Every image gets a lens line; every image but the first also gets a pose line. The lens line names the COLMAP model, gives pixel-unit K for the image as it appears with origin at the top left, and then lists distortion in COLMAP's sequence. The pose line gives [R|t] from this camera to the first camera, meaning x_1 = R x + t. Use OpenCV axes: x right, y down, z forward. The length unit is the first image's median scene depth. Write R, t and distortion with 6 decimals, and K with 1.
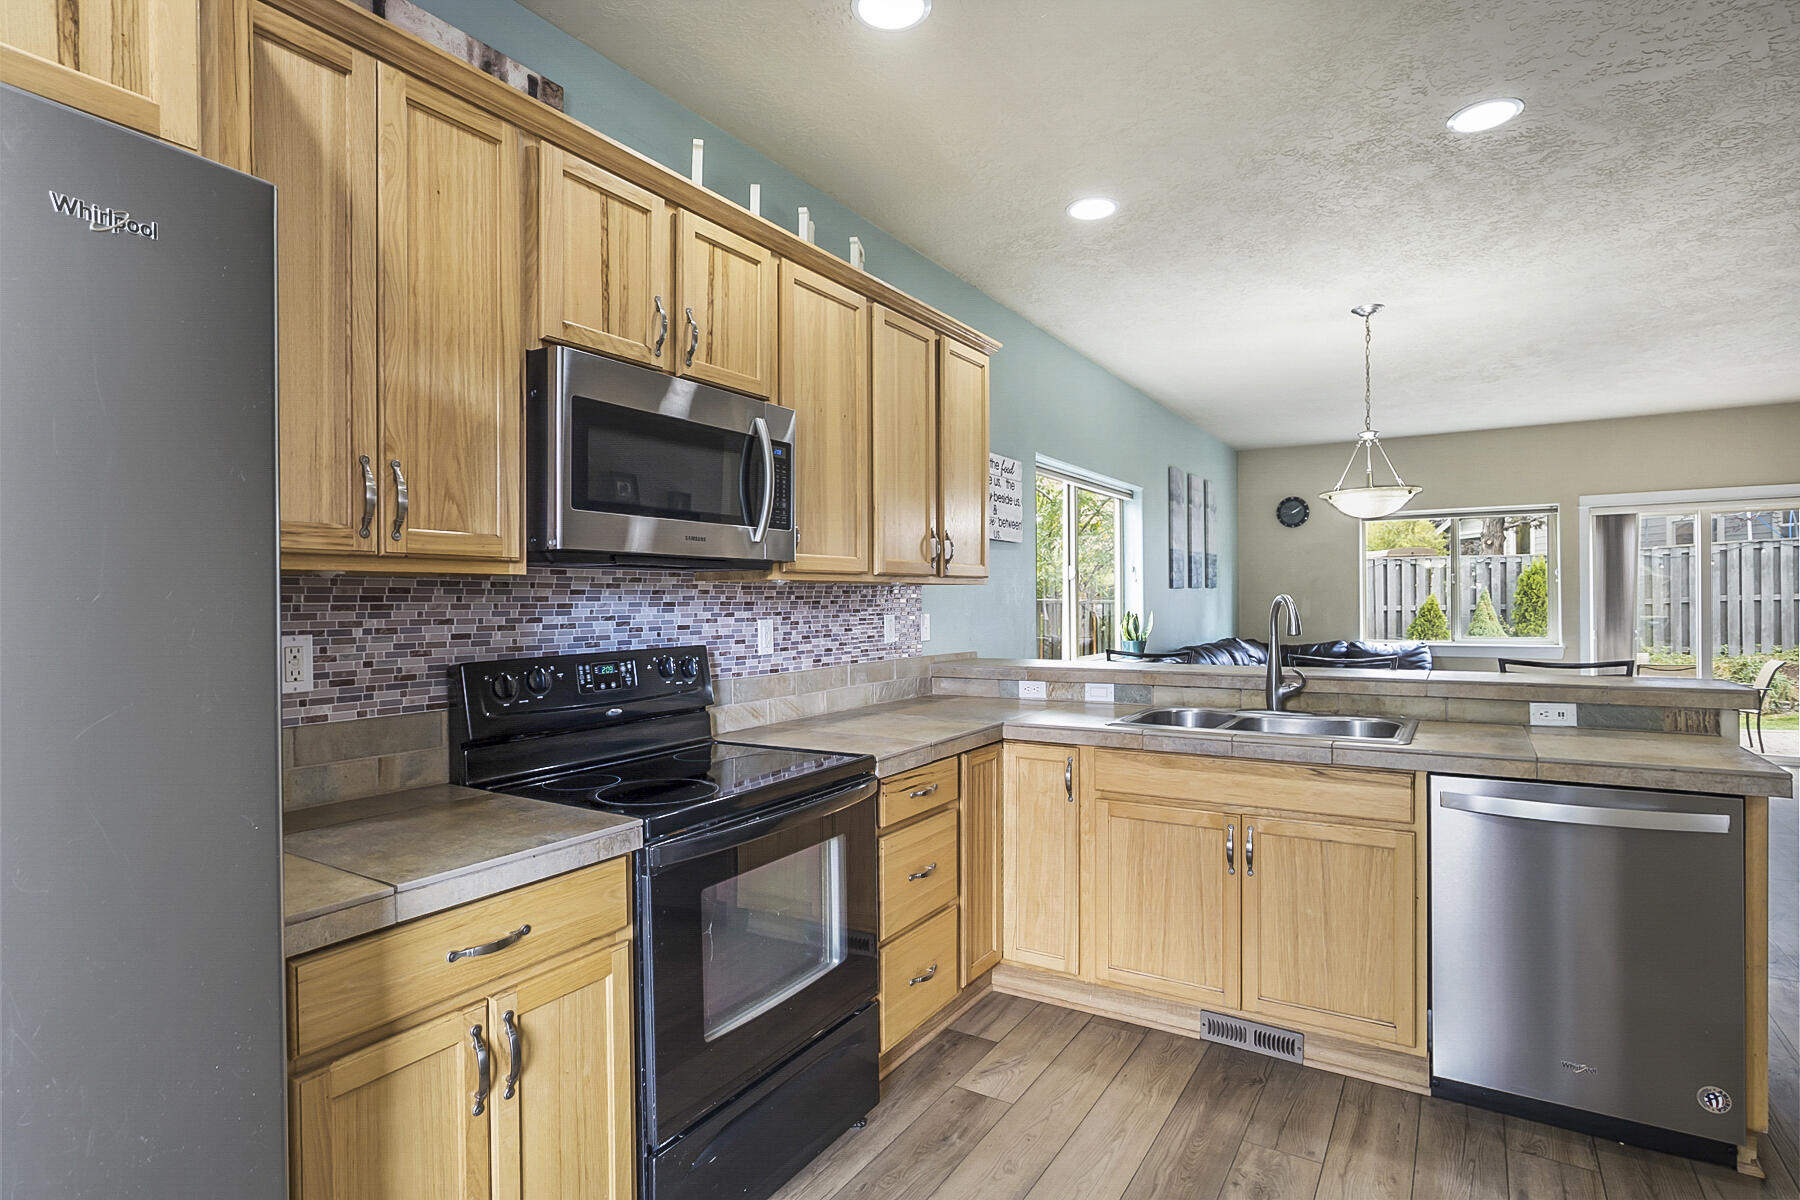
lens RADIAL K [[908.8, 0, 899.1], [0, 908.8, 608.4], [0, 0, 1]] dist [-0.023397, 0.011305]
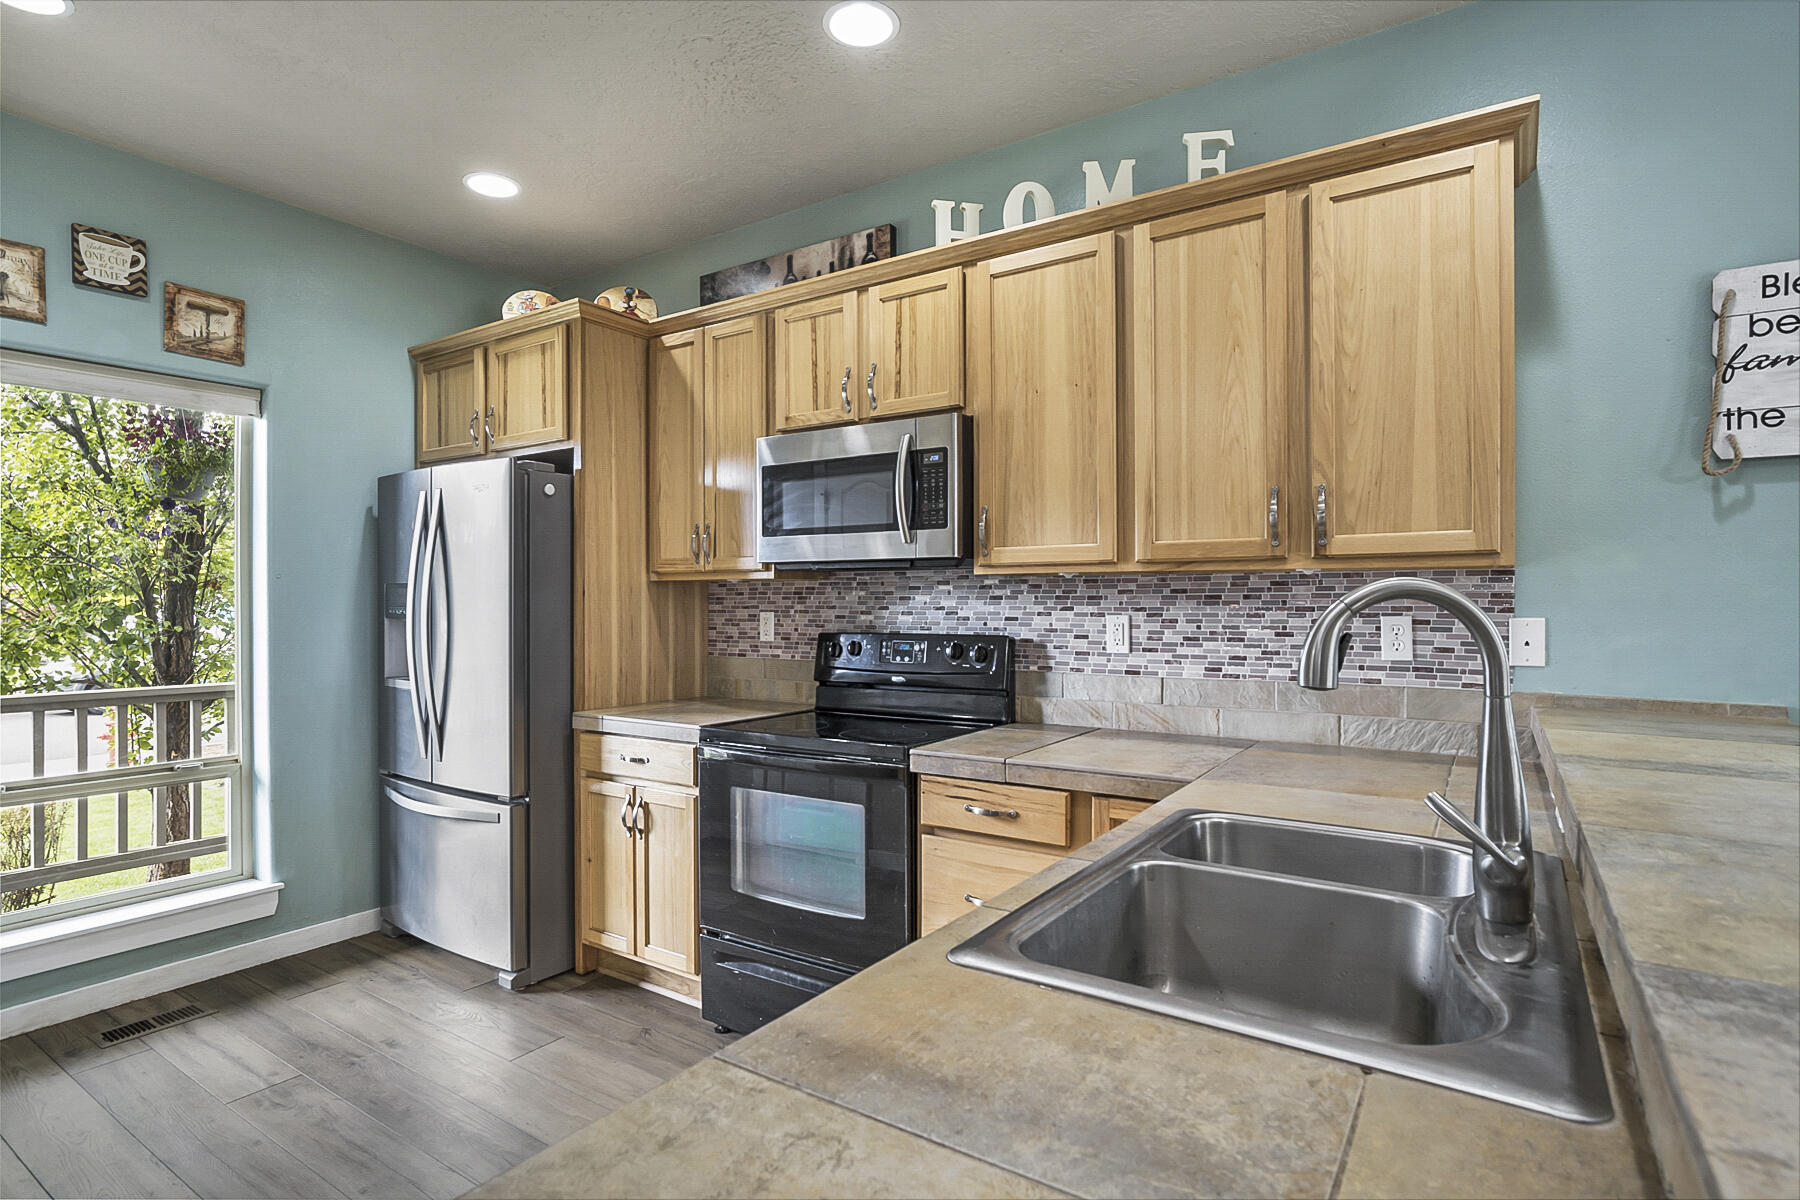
lens RADIAL K [[908.8, 0, 903.6], [0, 908.8, 606.2], [0, 0, 1]] dist [-0.023397, 0.011305]
pose [[-0.025410, 0.012512, -0.999599, 0.831637], [-0.009839, 0.999870, 0.012765, -0.006871], [0.999629, 0.010160, -0.025284, 0.861631]]
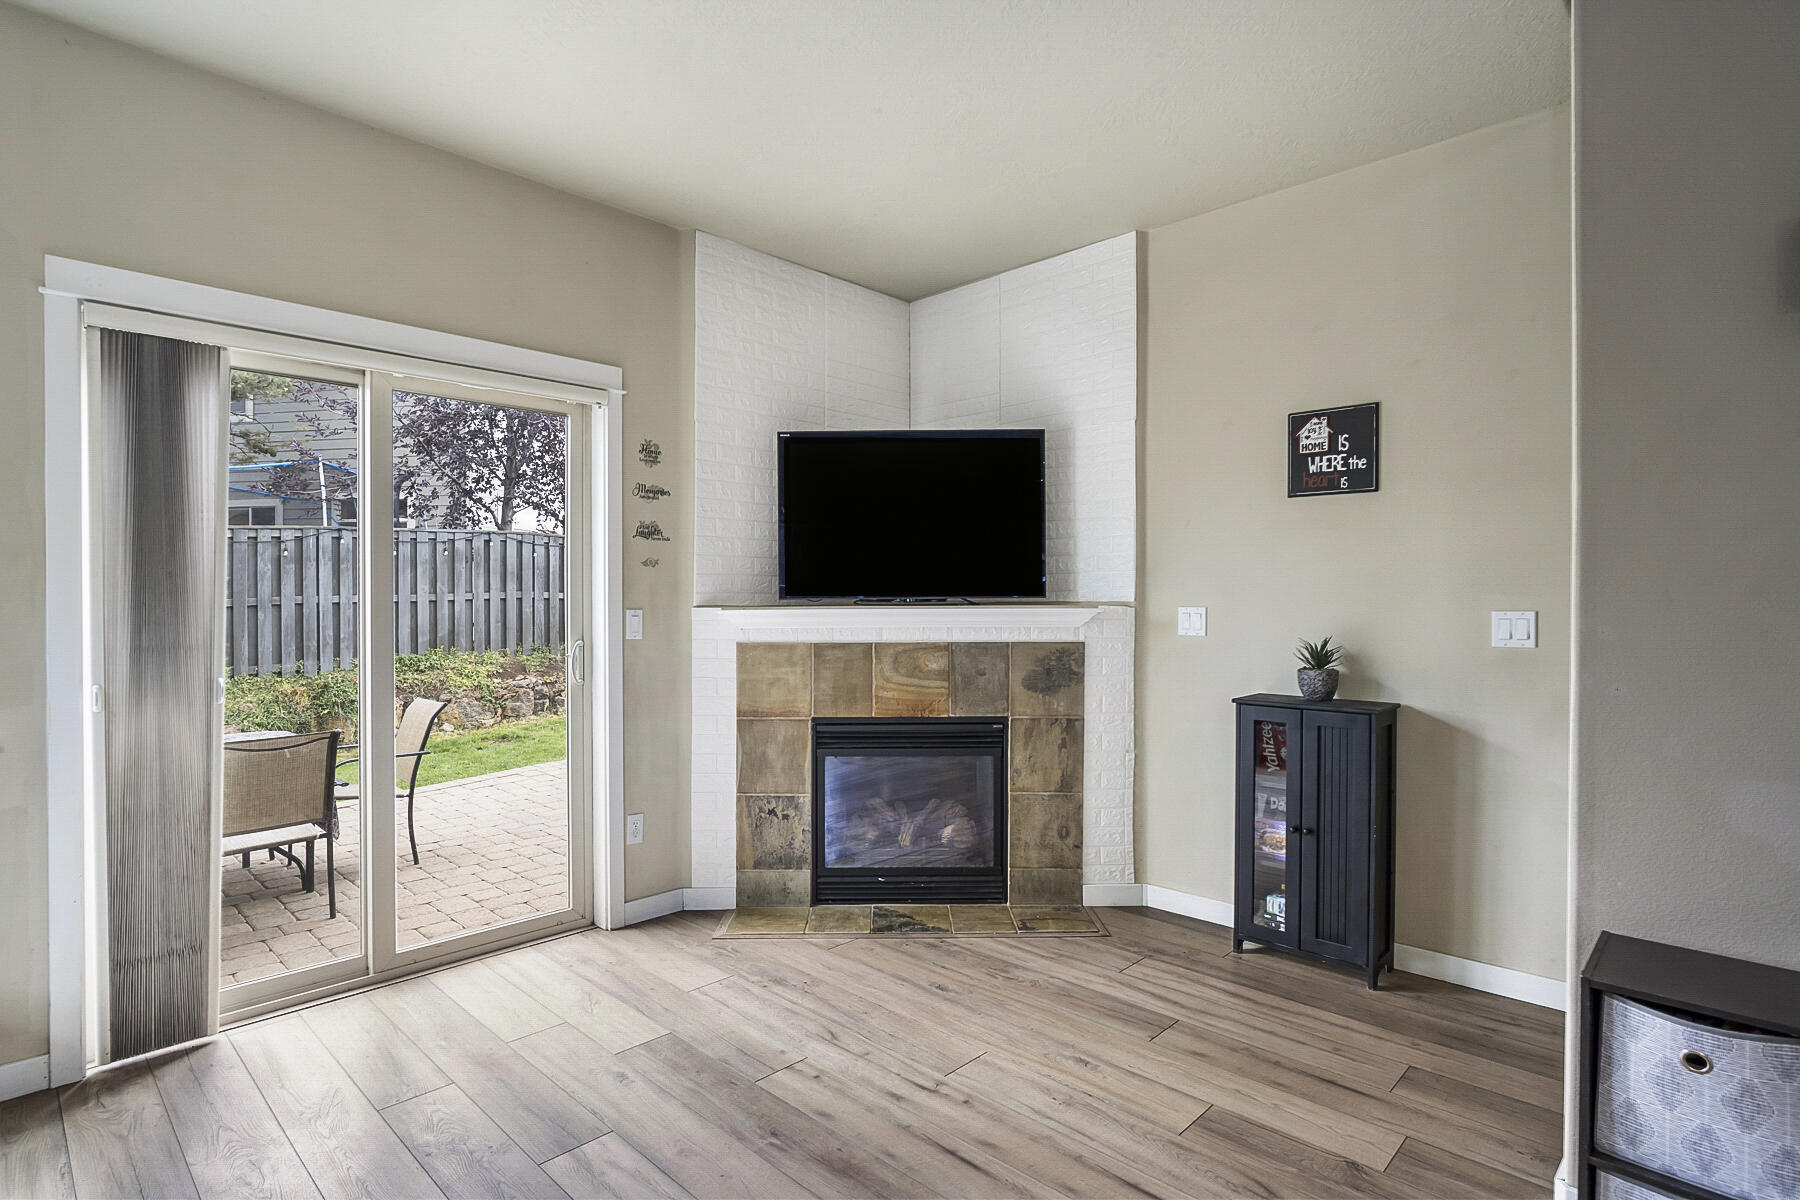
lens RADIAL K [[908.8, 0, 901.1], [0, 908.8, 603.9], [0, 0, 1]] dist [-0.023397, 0.011305]
pose [[0.202543, 0.002945, 0.979269, 1.391179], [0.007574, 0.999961, -0.004574, -0.001825], [-0.979244, 0.008344, 0.202512, 1.758669]]
